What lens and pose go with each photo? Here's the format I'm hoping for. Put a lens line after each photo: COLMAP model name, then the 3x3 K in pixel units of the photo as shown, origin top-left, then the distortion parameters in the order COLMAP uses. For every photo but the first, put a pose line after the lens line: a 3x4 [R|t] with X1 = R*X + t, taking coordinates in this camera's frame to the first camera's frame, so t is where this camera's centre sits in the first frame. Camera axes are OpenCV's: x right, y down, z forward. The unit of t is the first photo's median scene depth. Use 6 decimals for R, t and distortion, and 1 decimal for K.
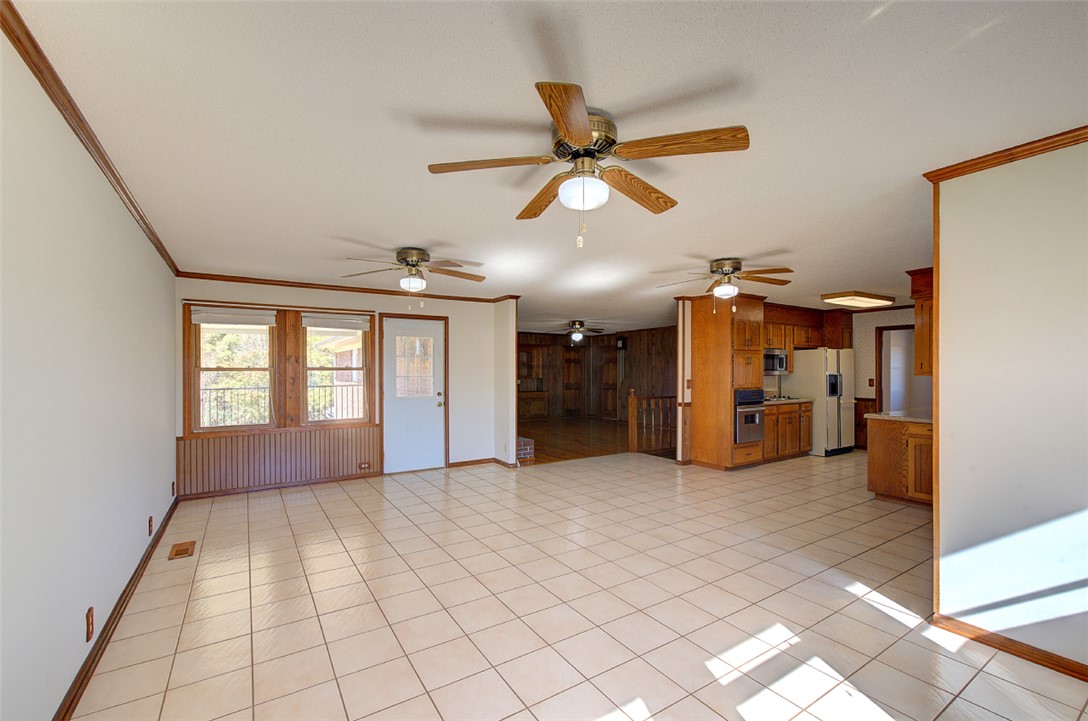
lens RADIAL K [[466.0, 0, 547.7], [0, 466.0, 370.5], [0, 0, 1]] dist [0.001313, 0.000387]
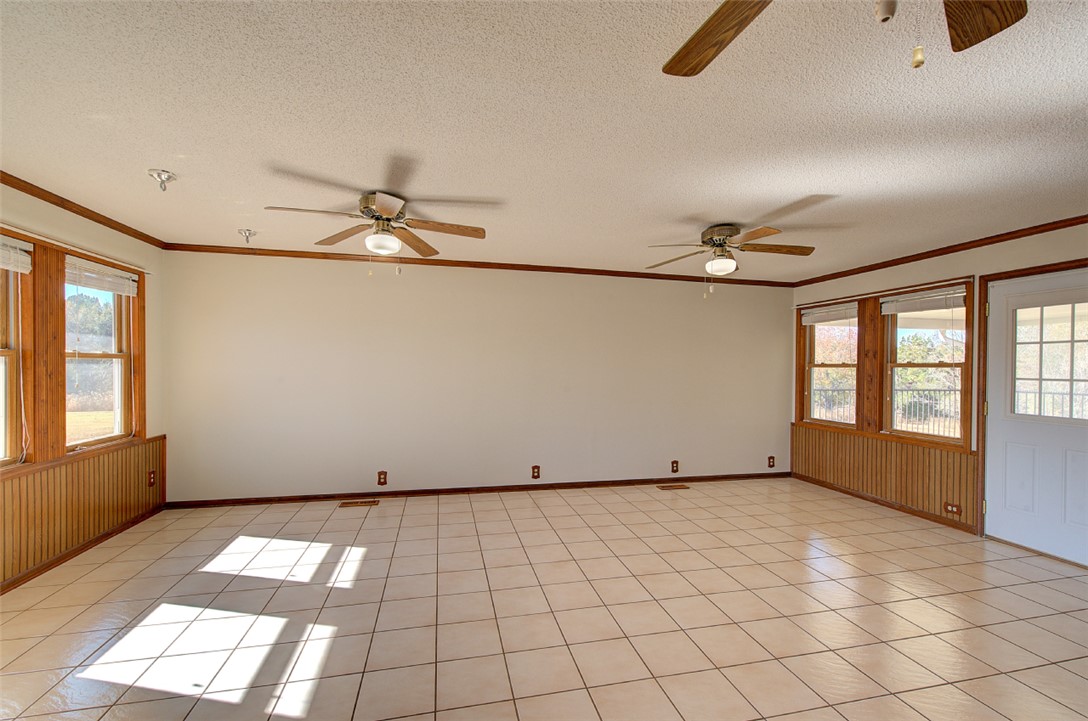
lens RADIAL K [[466.0, 0, 547.7], [0, 466.0, 370.5], [0, 0, 1]] dist [0.001313, 0.000387]
pose [[-0.337273, 0.015313, -0.941282, 0.474663], [0.002512, 0.999879, 0.015366, -0.008603], [0.941404, 0.002818, -0.337270, 0.728932]]
